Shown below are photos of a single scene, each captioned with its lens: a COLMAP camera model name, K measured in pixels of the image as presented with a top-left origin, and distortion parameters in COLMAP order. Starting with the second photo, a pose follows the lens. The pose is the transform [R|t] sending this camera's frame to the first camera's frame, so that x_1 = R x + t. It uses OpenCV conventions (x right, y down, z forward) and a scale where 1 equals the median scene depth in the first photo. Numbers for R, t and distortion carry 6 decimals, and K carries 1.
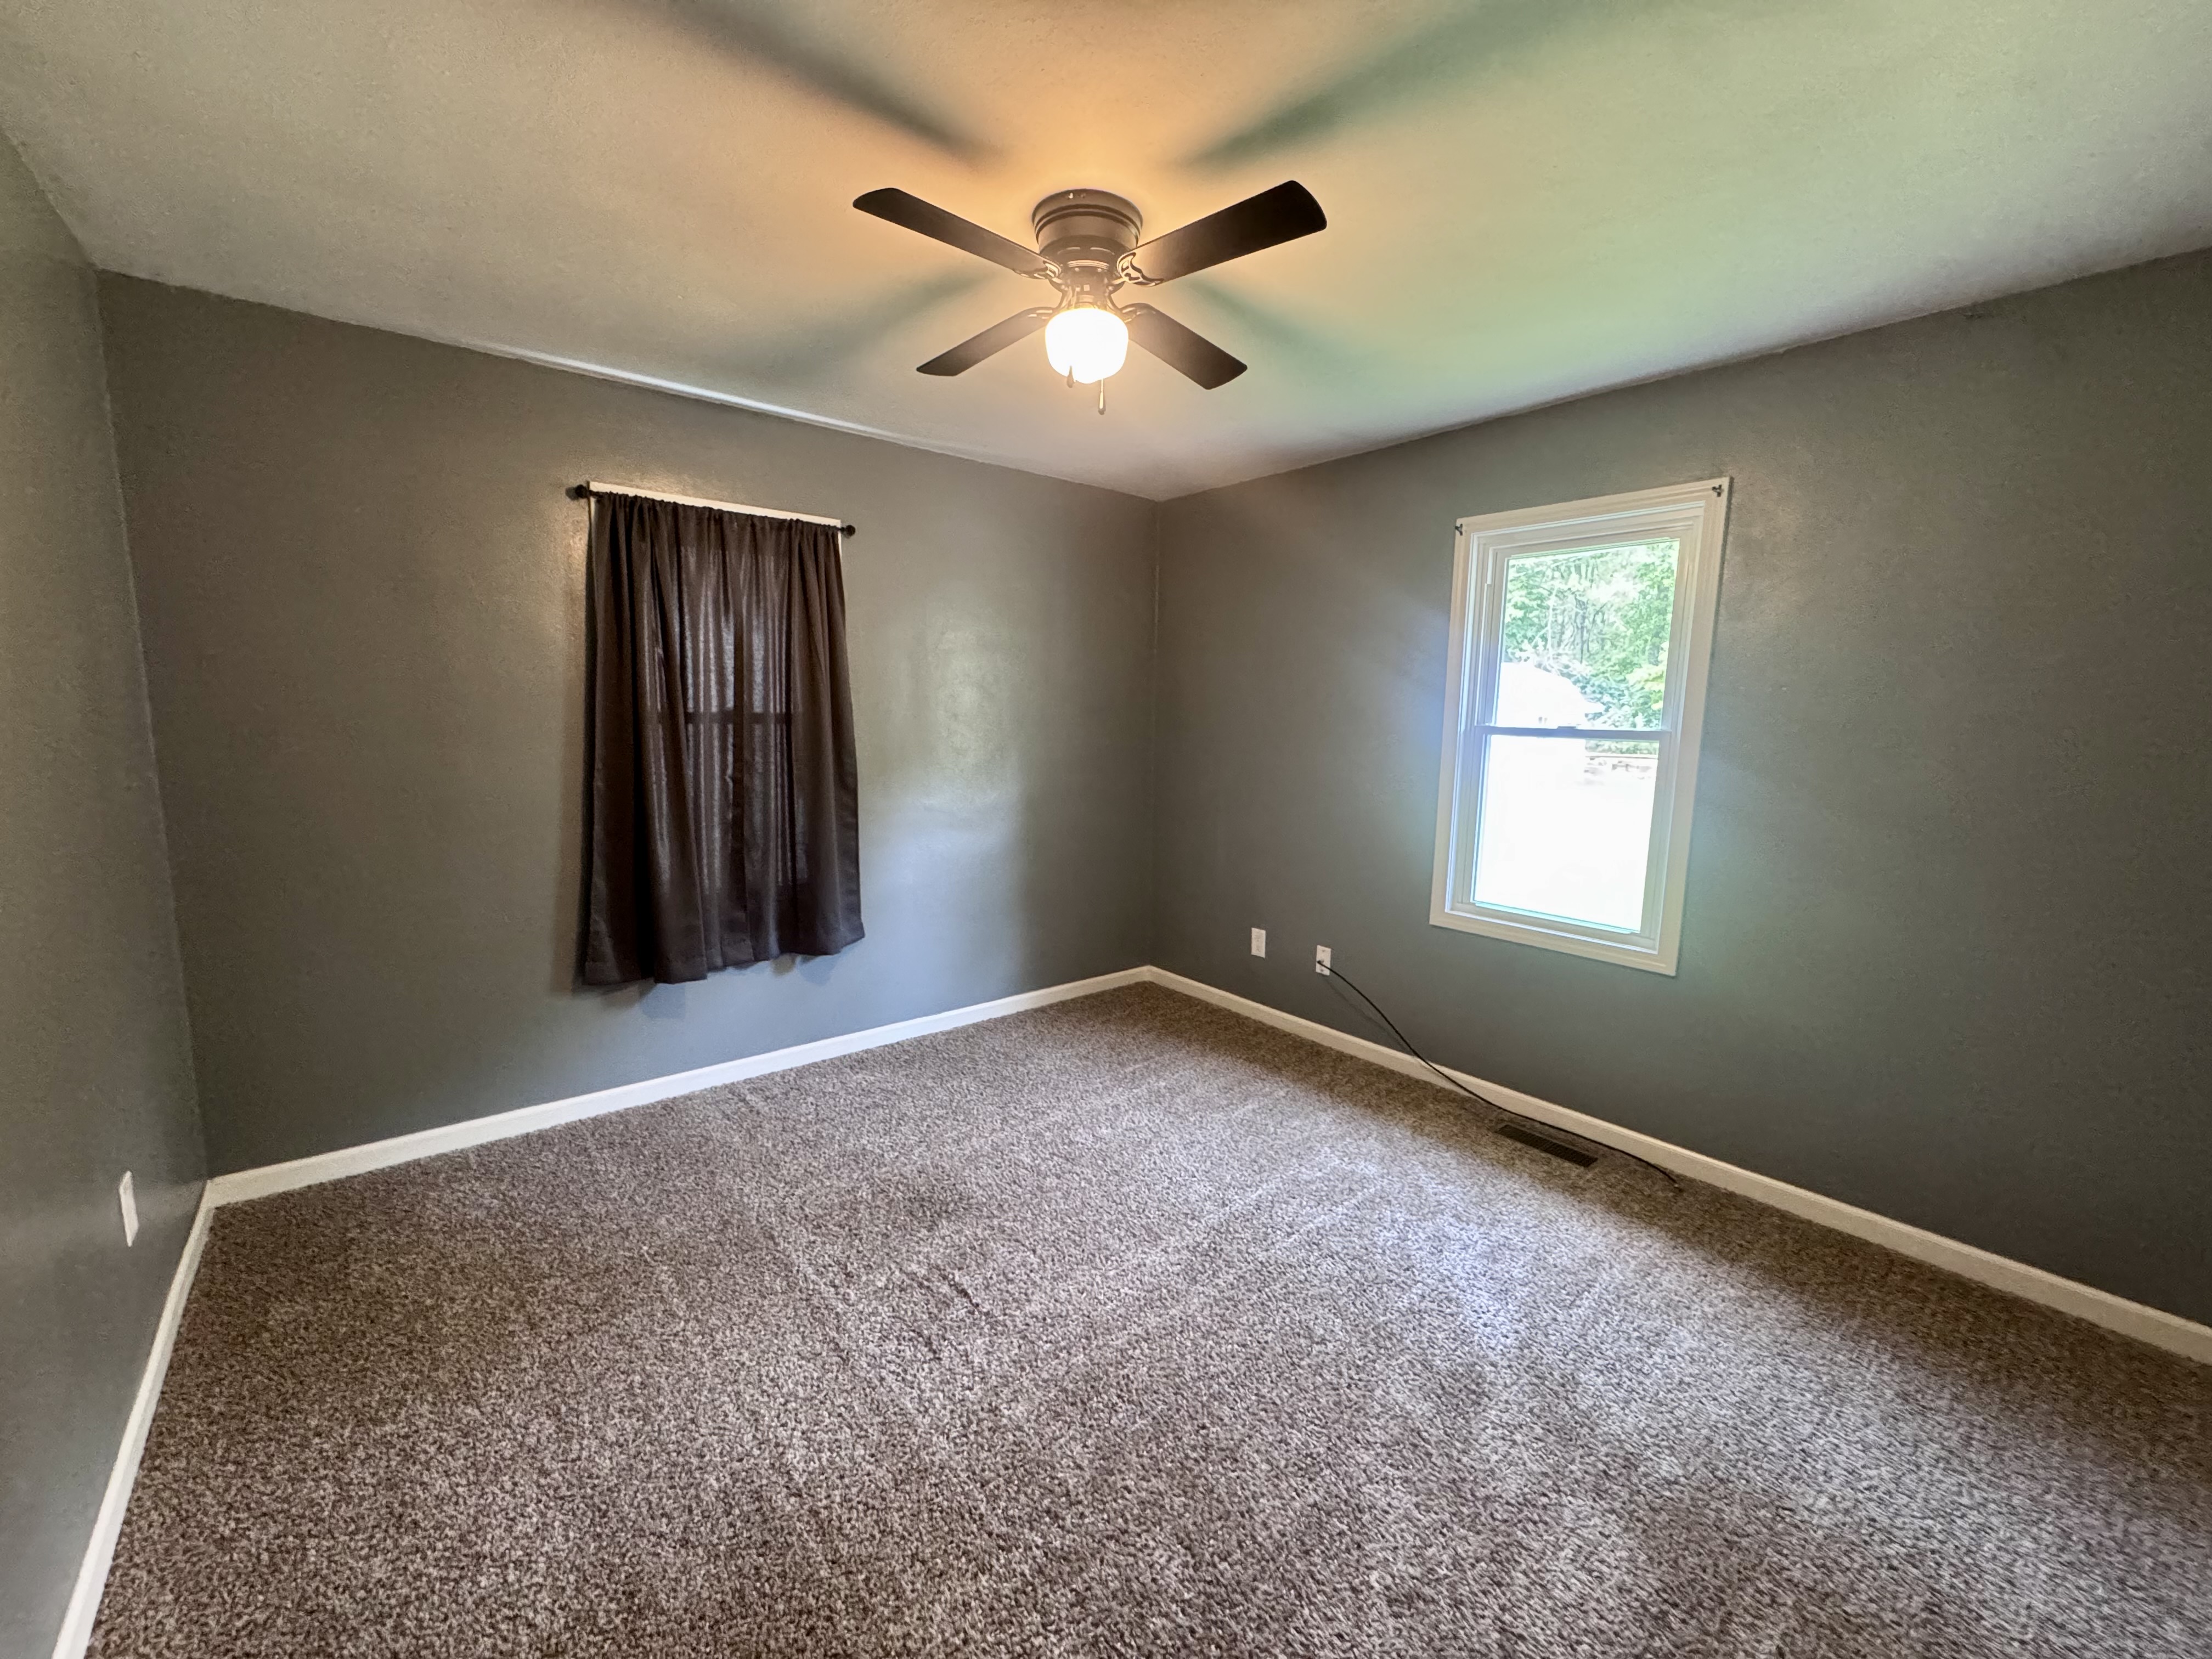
lens RADIAL K [[886.4, 0, 1106.7], [0, 886.4, 825.1], [0, 0, 1]] dist [-0.003817, 0.000043]
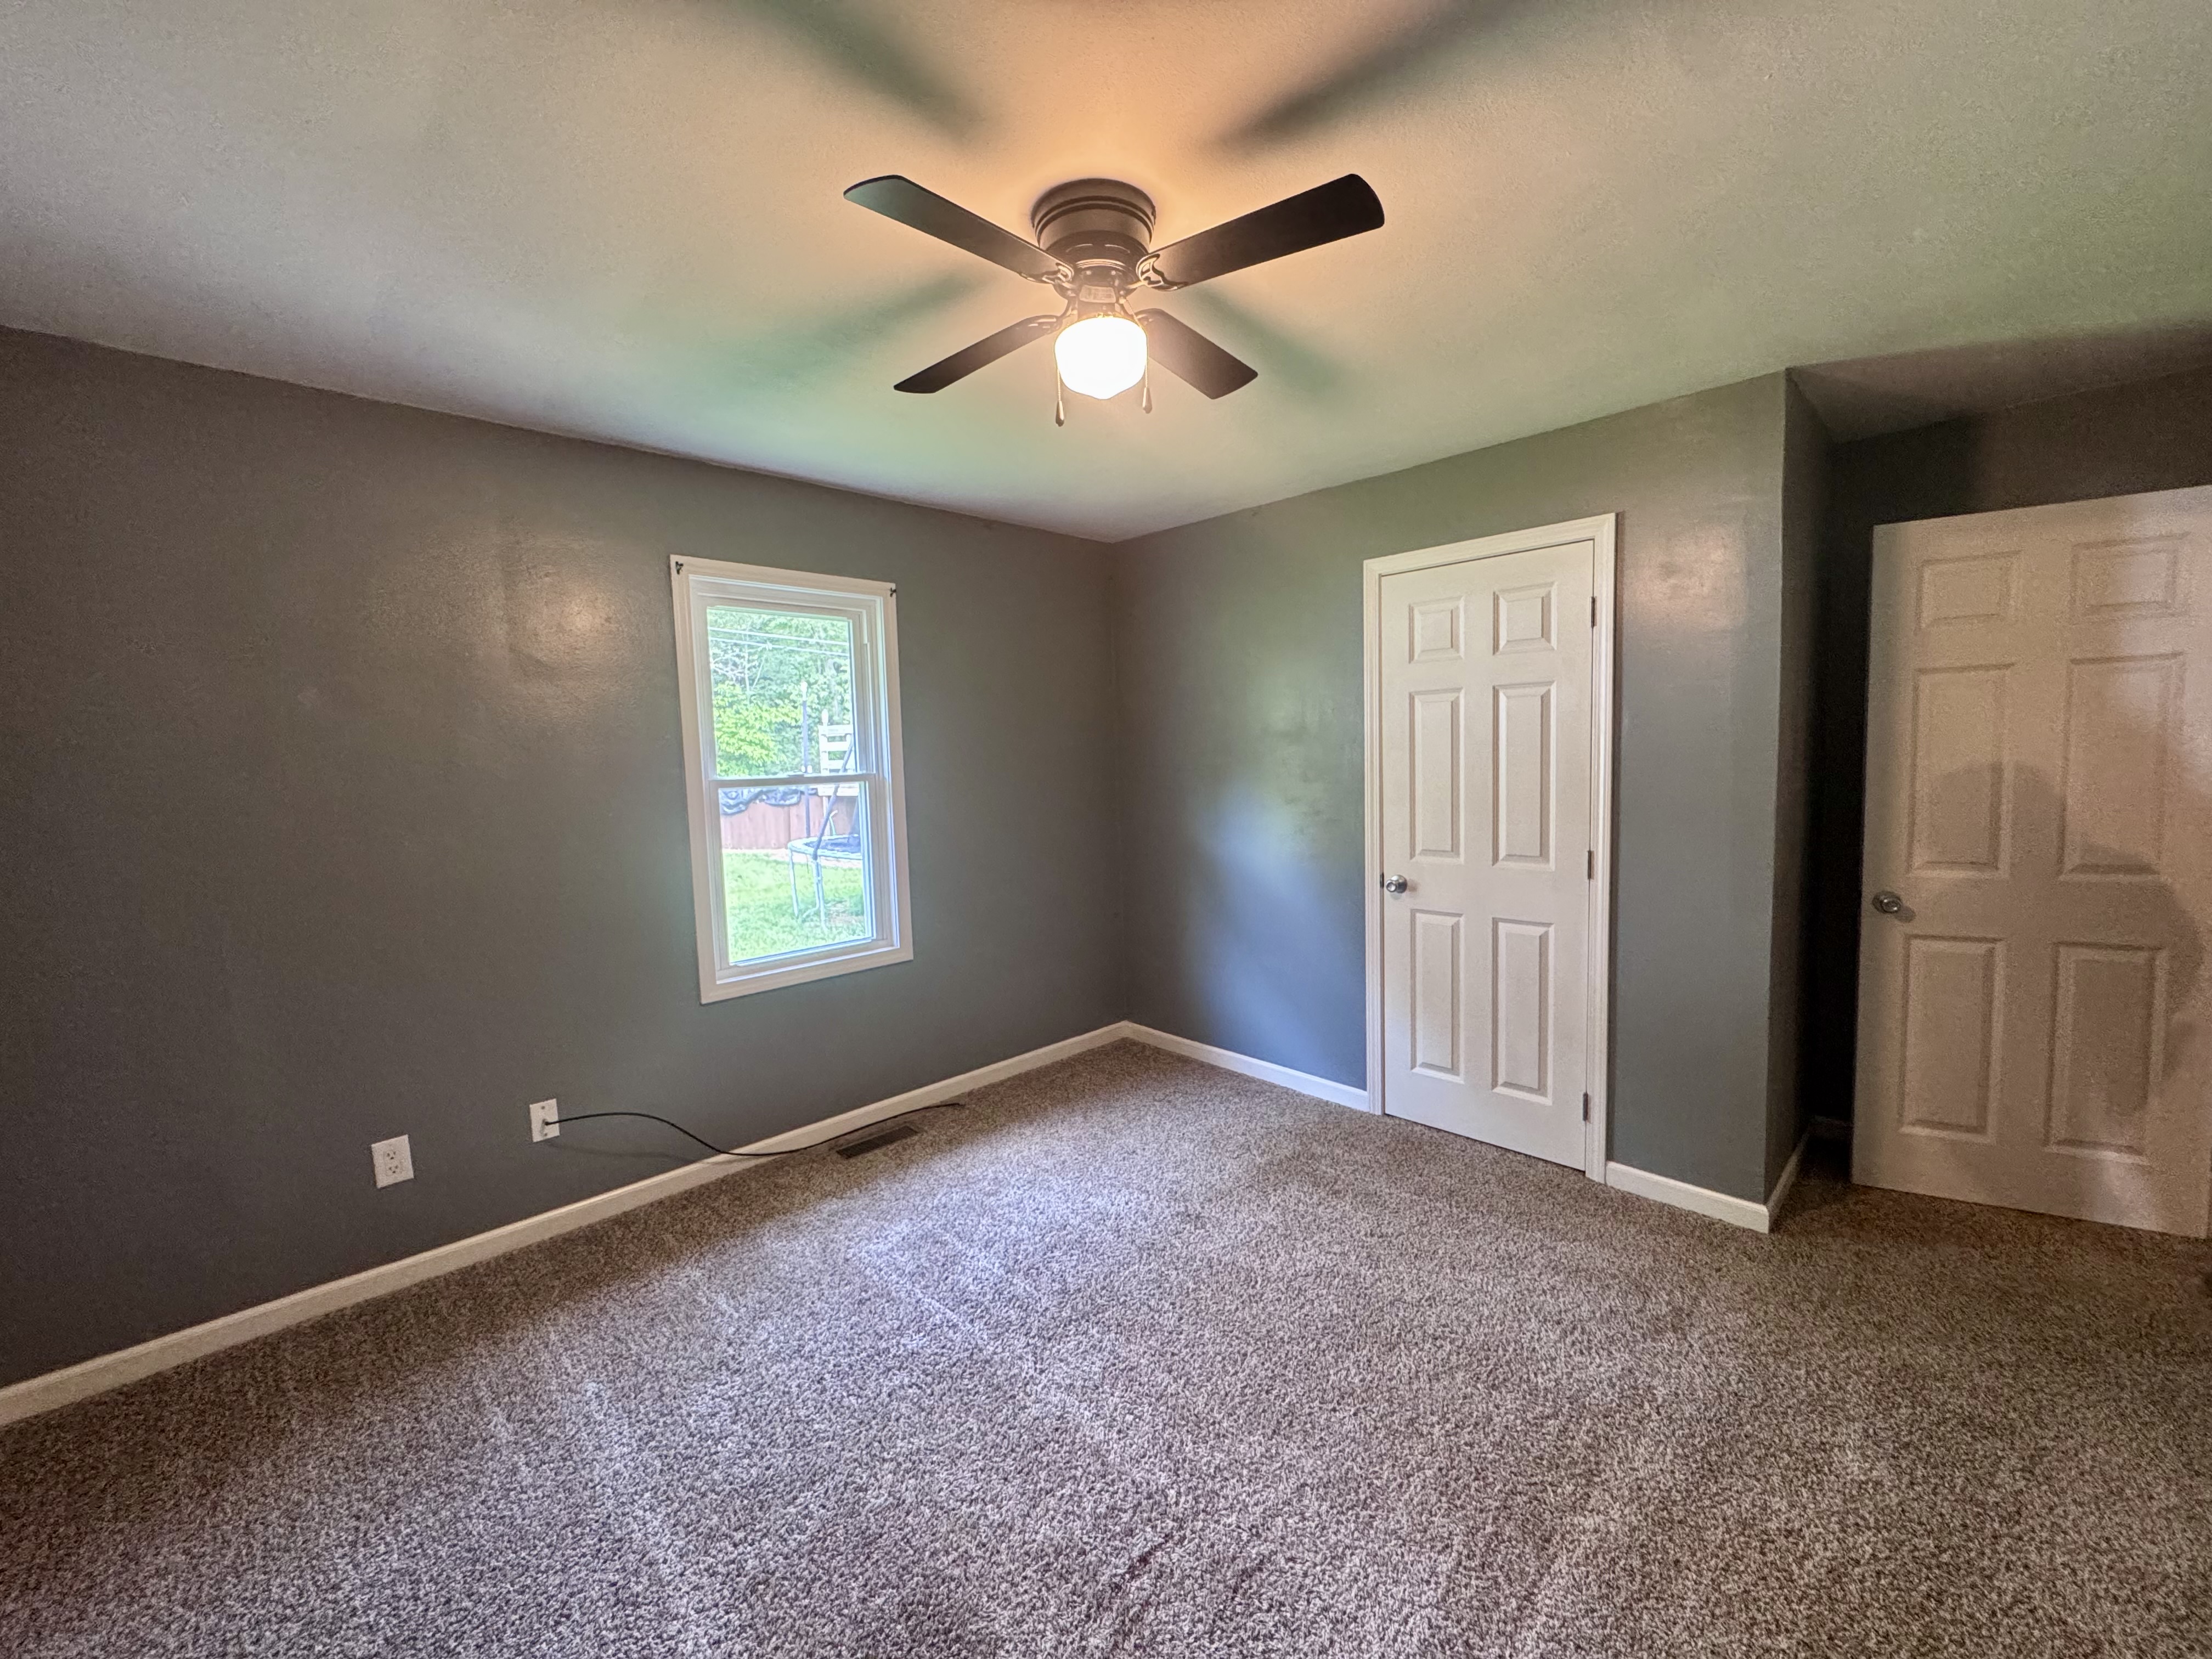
lens RADIAL K [[886.4, 0, 1106.7], [0, 886.4, 825.1], [0, 0, 1]] dist [-0.003817, 0.000043]
pose [[-0.081398, -0.092706, 0.992361, -0.635836], [0.159685, 0.981590, 0.104798, -0.110159], [-0.983806, 0.166996, -0.065096, 0.755374]]
